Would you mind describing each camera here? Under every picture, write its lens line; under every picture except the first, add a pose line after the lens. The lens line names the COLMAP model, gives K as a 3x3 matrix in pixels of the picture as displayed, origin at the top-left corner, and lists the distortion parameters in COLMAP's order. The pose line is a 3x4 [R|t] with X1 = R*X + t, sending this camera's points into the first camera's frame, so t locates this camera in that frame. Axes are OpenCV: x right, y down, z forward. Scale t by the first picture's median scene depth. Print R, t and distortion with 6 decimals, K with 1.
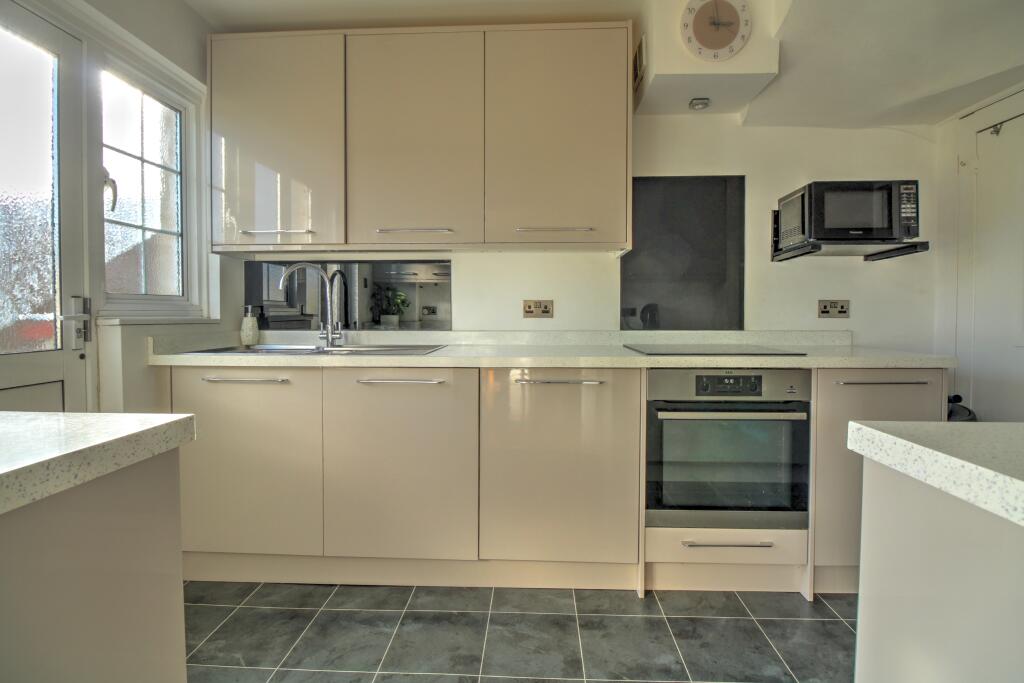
lens RADIAL K [[487.3, 0, 517.8], [0, 487.3, 332.9], [0, 0, 1]] dist [-0.019383, -0.001431]
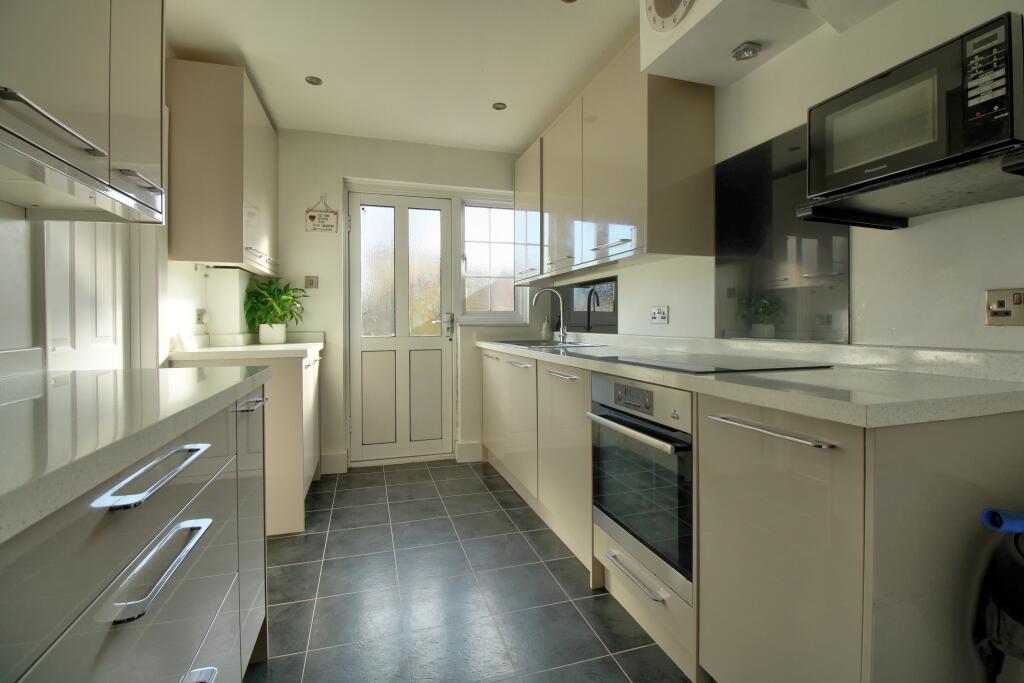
lens RADIAL K [[487.3, 0, 518.4], [0, 487.3, 332.0], [0, 0, 1]] dist [-0.019383, -0.001431]
pose [[0.329989, 0.019529, -0.943783, 1.095720], [-0.032088, 0.999440, 0.009461, -0.015430], [0.943439, 0.027162, 0.330431, 0.442489]]
